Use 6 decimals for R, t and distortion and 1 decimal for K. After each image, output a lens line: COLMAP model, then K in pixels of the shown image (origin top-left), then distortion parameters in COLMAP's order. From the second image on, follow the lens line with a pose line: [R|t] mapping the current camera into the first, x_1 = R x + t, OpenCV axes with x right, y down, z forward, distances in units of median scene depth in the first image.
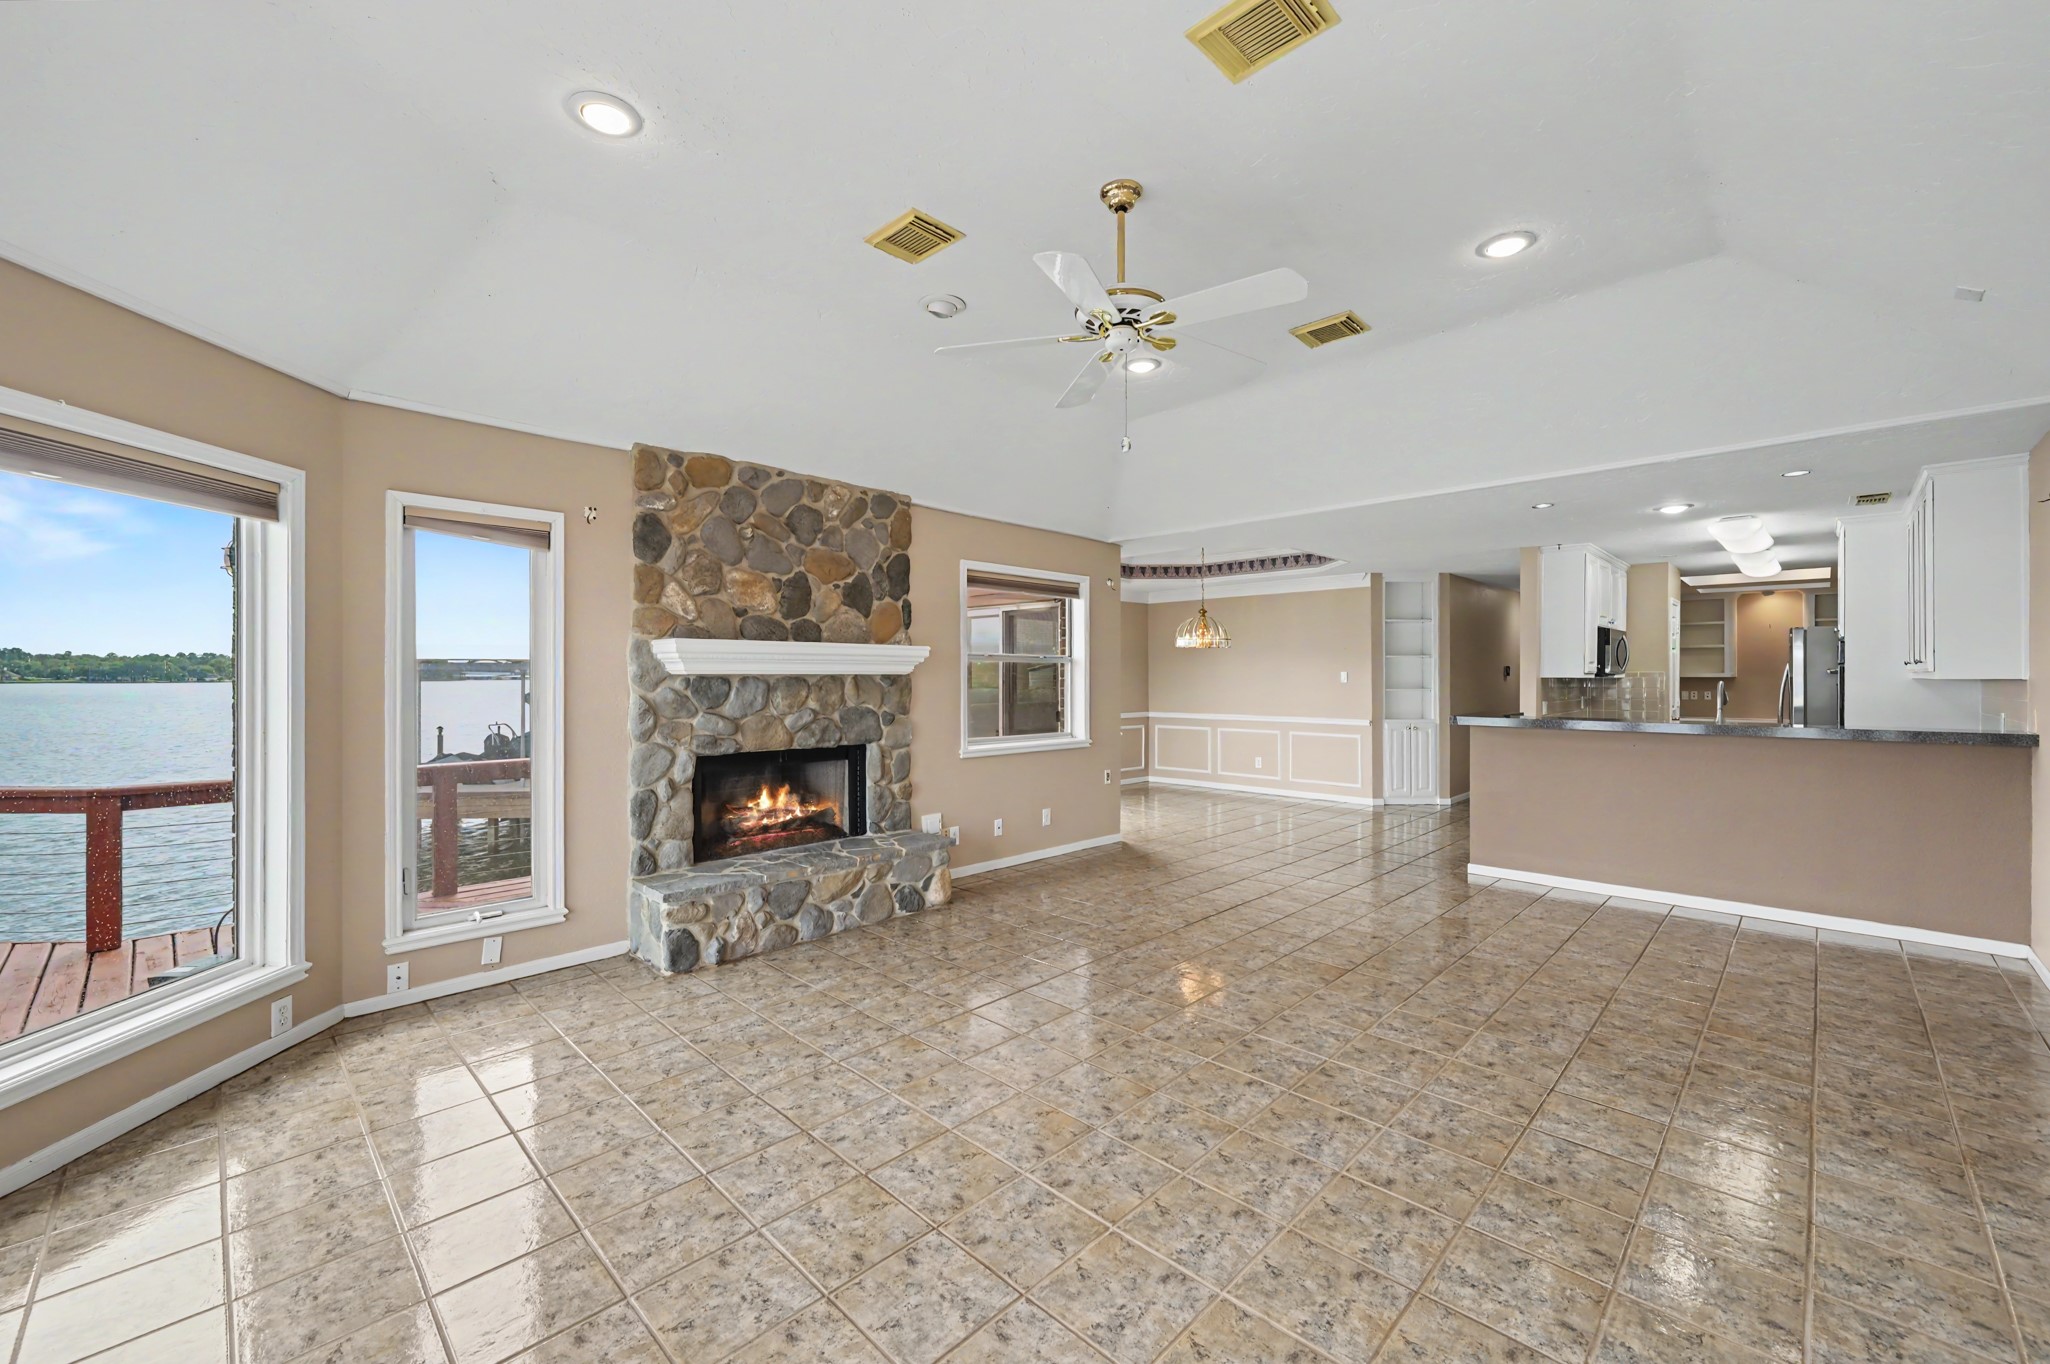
lens RADIAL K [[818.9, 0, 1033.3], [0, 818.9, 687.3], [0, 0, 1]] dist [-0.000253, -0.000055]
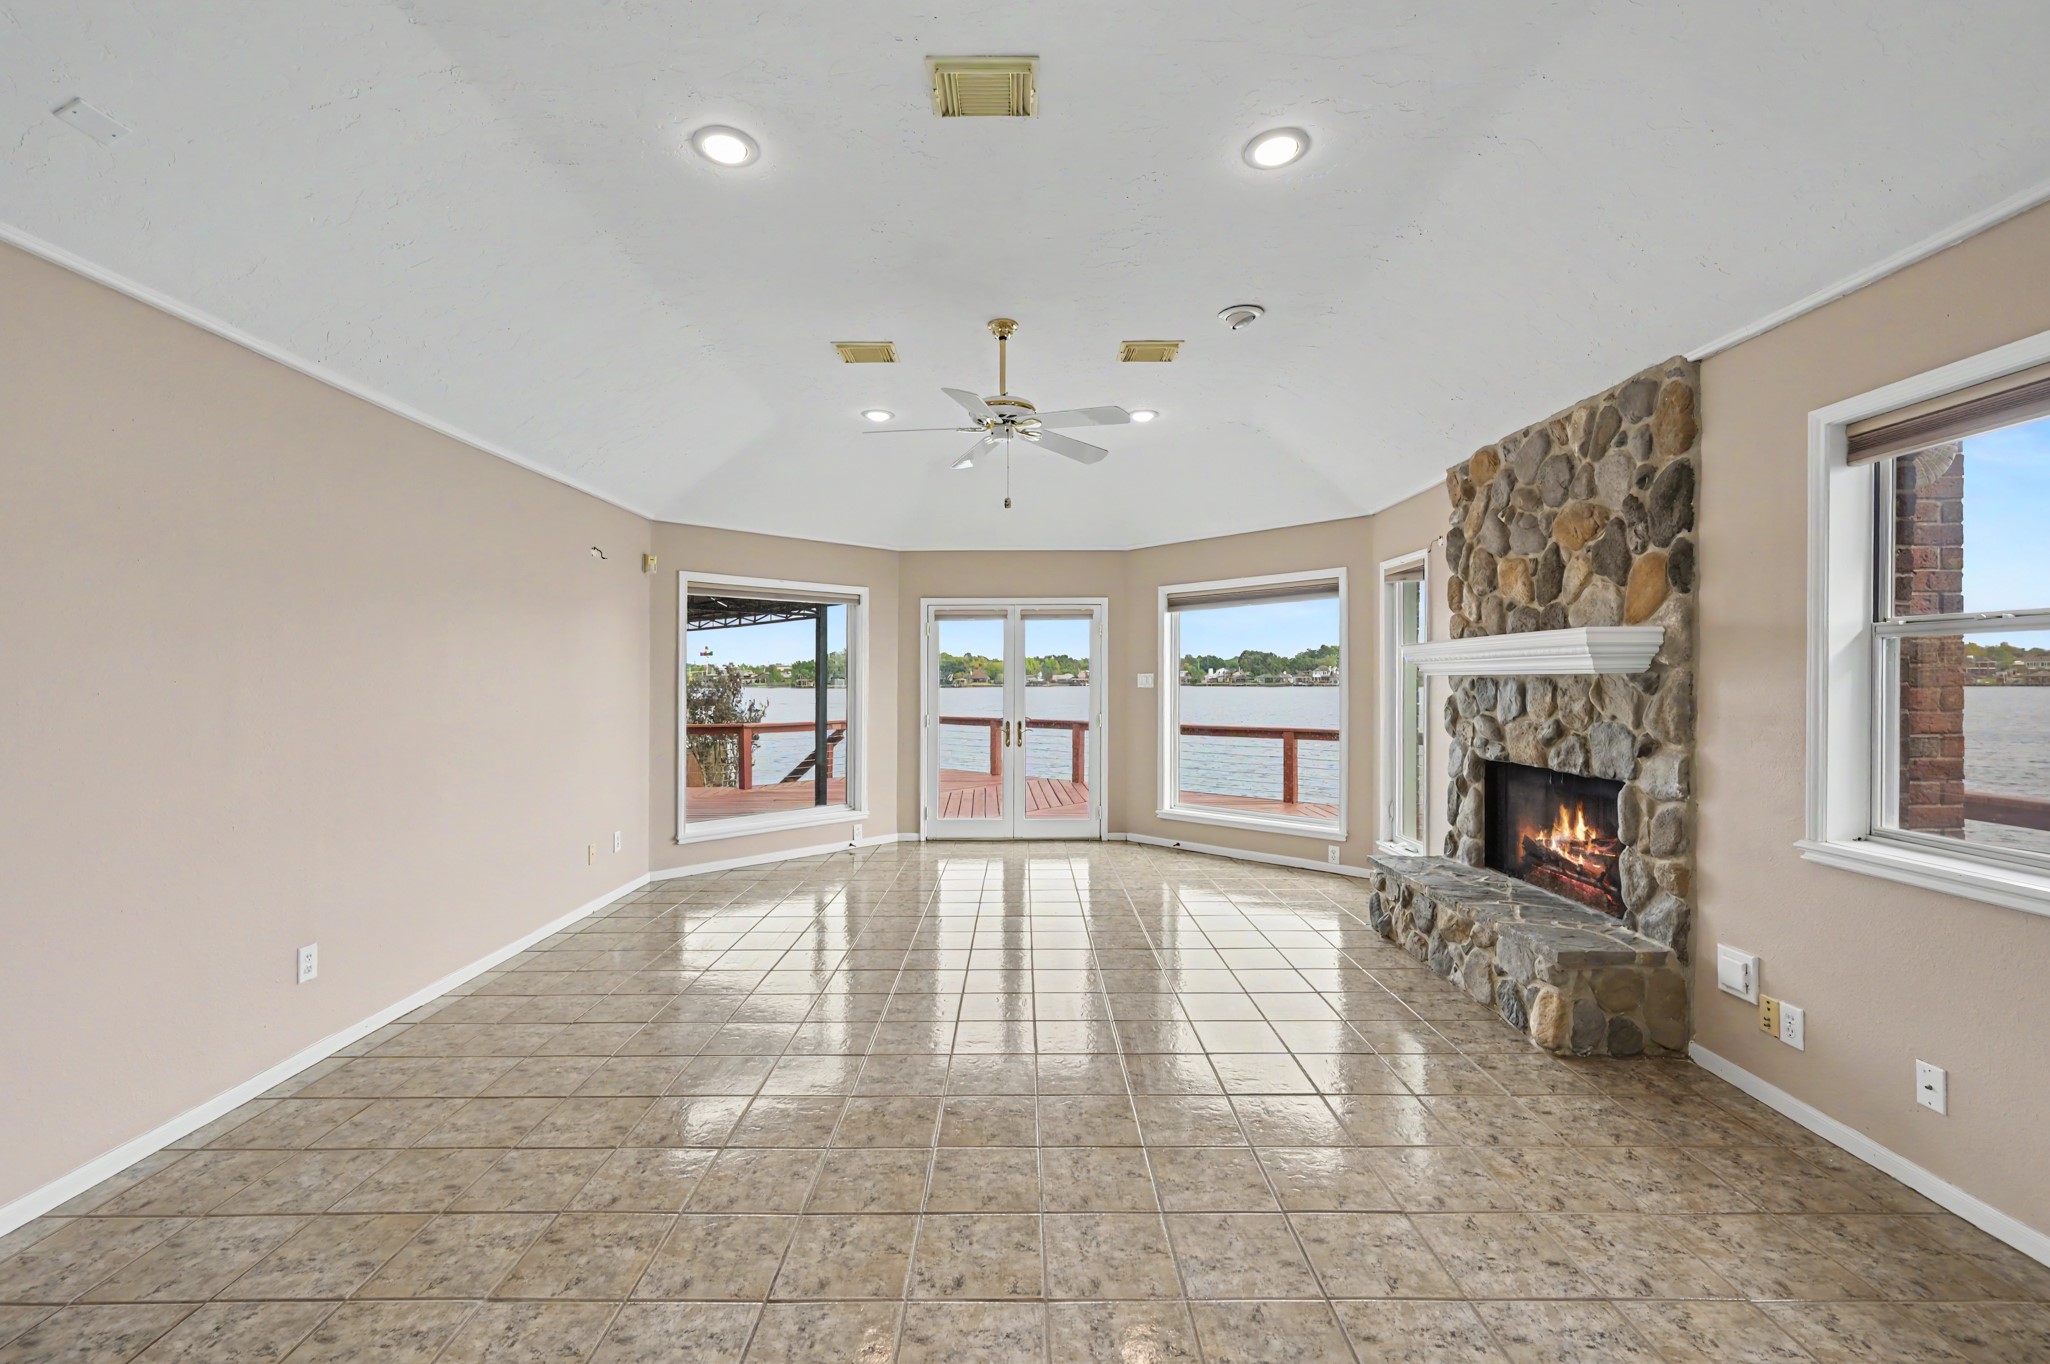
lens RADIAL K [[858.6, 0, 1023.6], [0, 858.6, 686.9], [0, 0, 1]] dist [0.000273, 0.000102]
pose [[-0.714459, 0.005209, -0.699658, 0.653866], [-0.011298, 0.999756, 0.018980, -0.014120], [0.699586, 0.021466, -0.714226, 1.245332]]
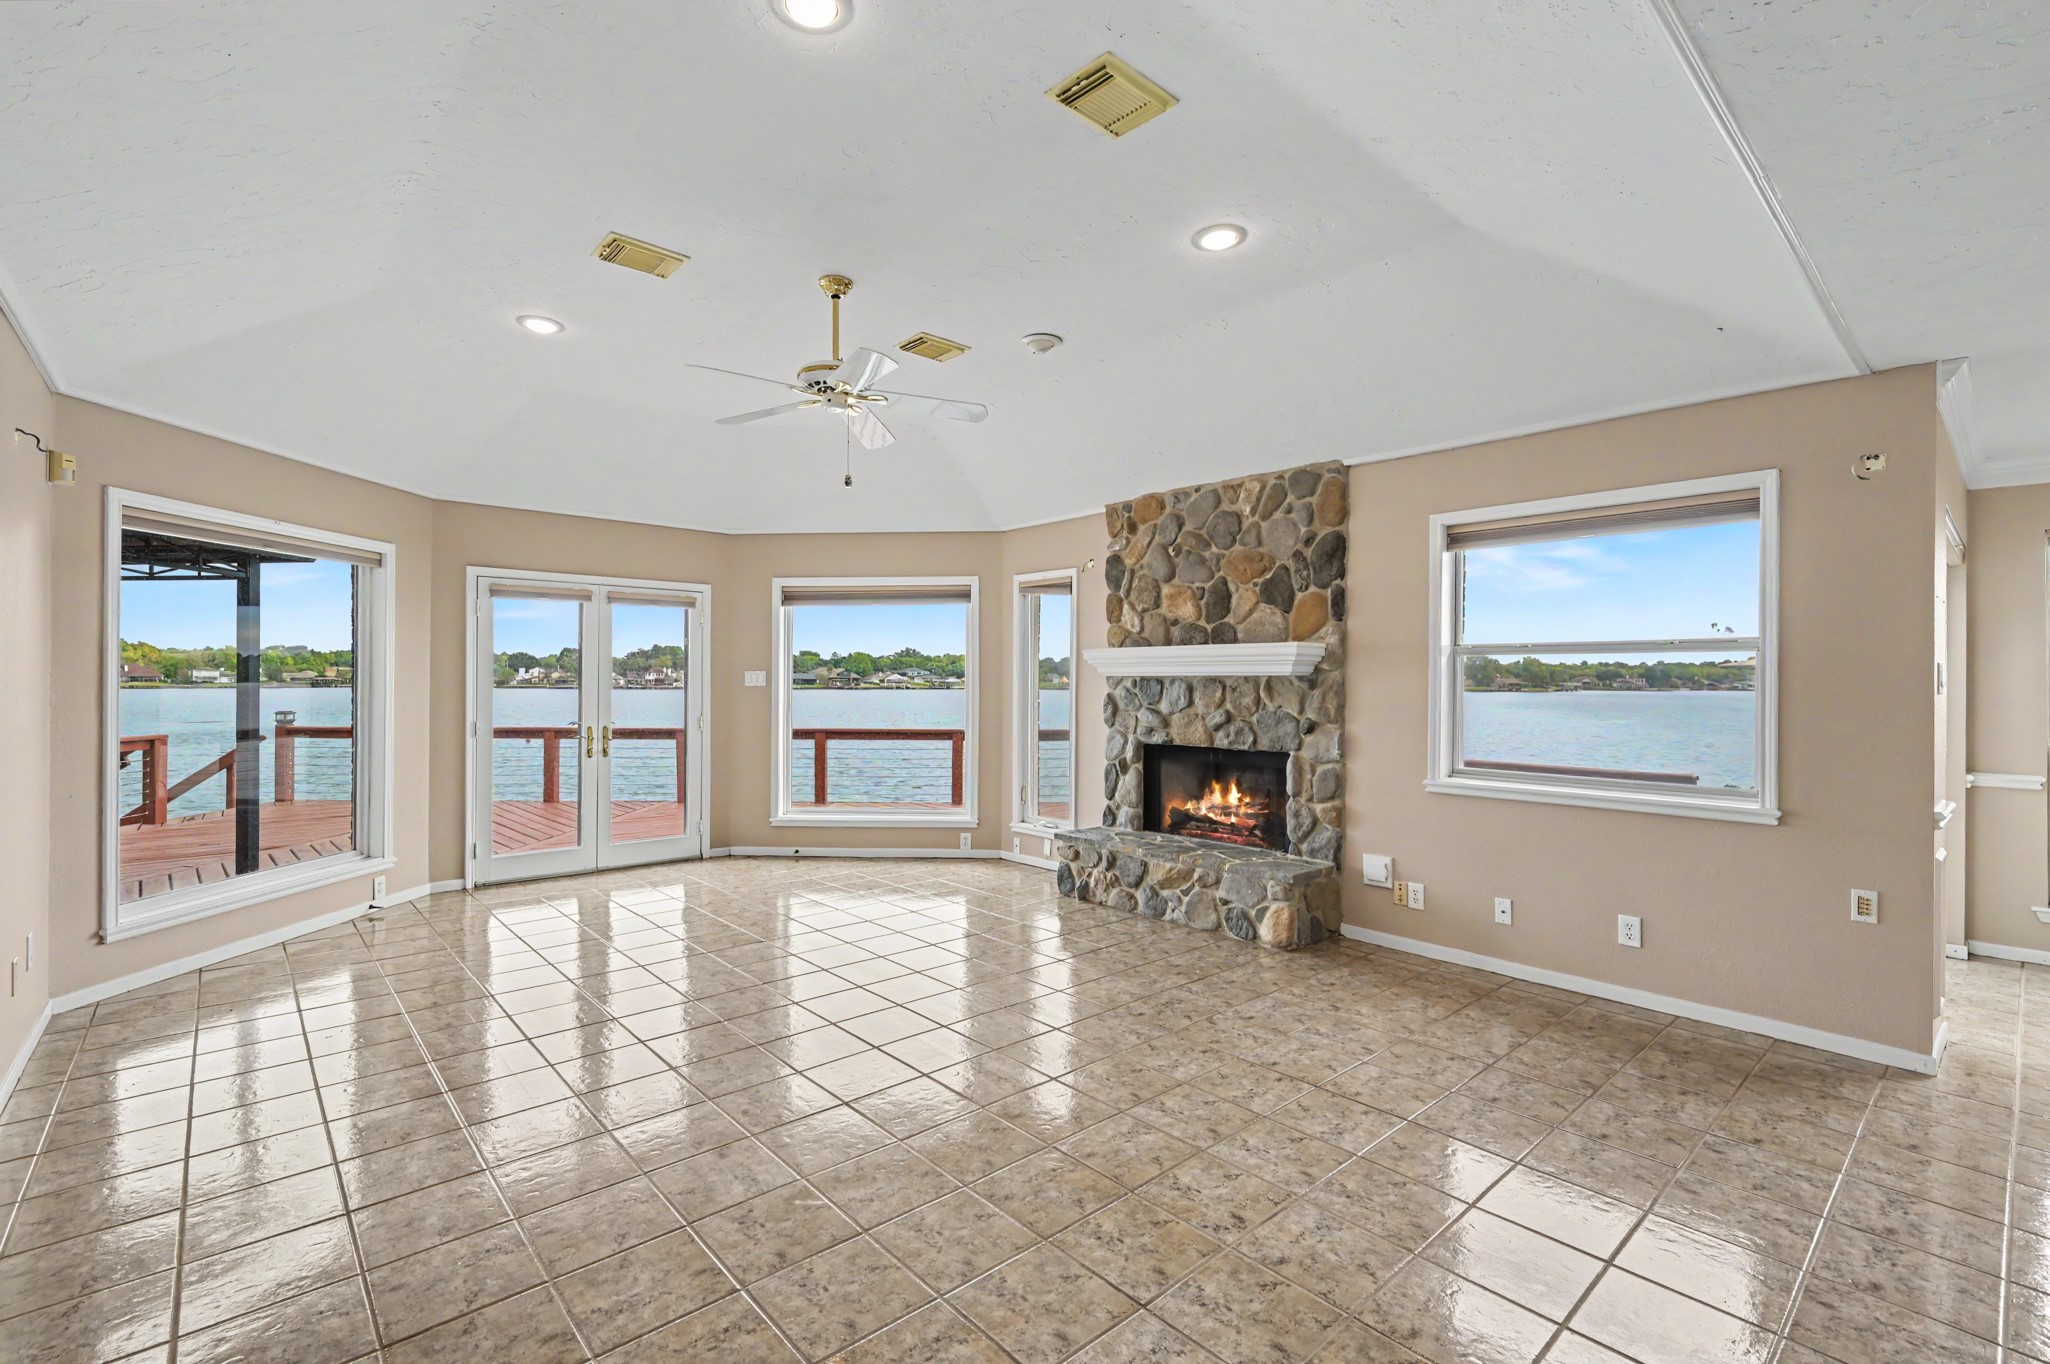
lens RADIAL K [[900.8, 0, 1025.8], [0, 900.8, 695.9], [0, 0, 1]] dist [-0.000154, 0.000127]
pose [[-0.065498, 0.010916, -0.997793, 0.874037], [-0.023412, 0.999648, 0.012473, 0.000676], [0.997578, 0.024178, -0.065219, 0.839617]]
